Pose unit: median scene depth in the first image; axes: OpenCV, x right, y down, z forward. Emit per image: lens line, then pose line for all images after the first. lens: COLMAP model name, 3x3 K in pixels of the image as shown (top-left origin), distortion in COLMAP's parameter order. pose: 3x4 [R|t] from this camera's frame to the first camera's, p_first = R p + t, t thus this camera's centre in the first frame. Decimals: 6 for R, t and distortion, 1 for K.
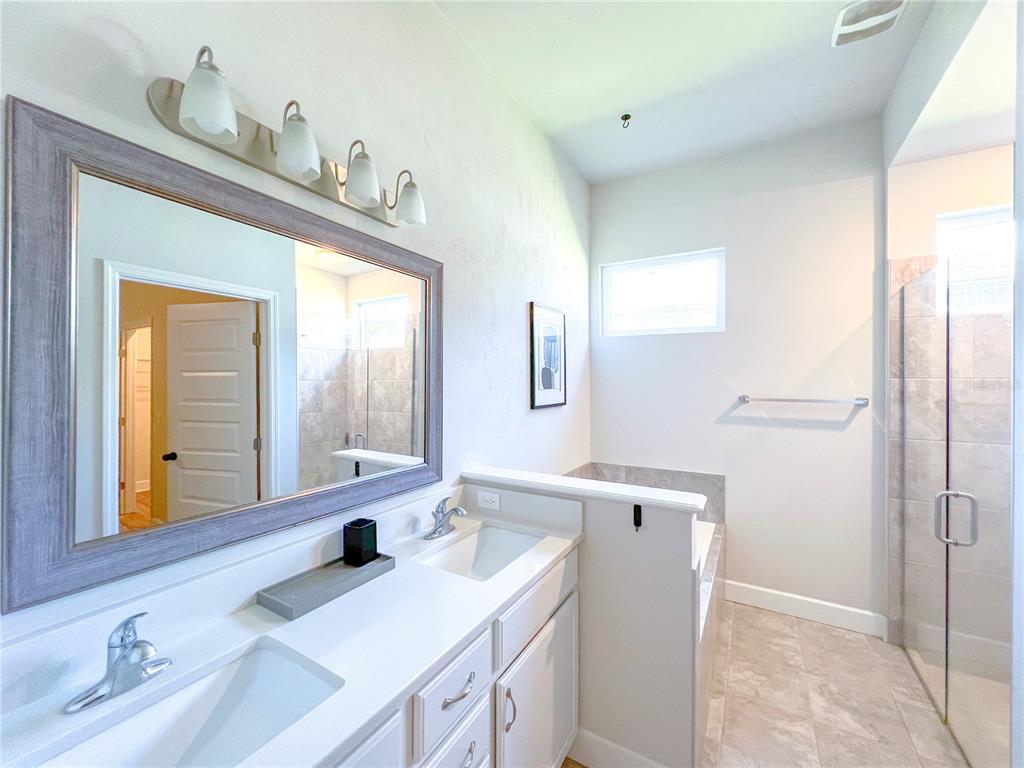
lens RADIAL K [[410.0, 0, 509.6], [0, 410.0, 381.5], [0, 0, 1]] dist [-0.002244, -0.000038]
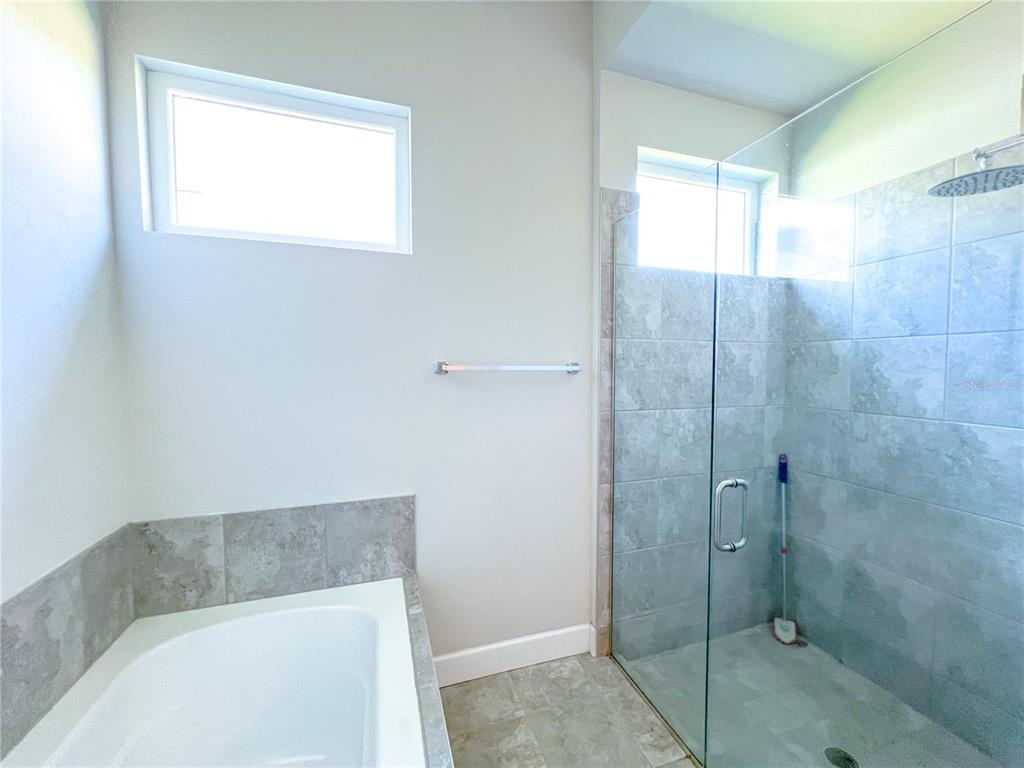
lens RADIAL K [[410.0, 0, 509.5], [0, 410.0, 380.2], [0, 0, 1]] dist [-0.002244, -0.000038]
pose [[0.652993, -0.035802, 0.756517, 0.198352], [-0.000523, 0.998861, 0.047722, 0.037052], [-0.757364, -0.031558, 0.652230, 0.609173]]
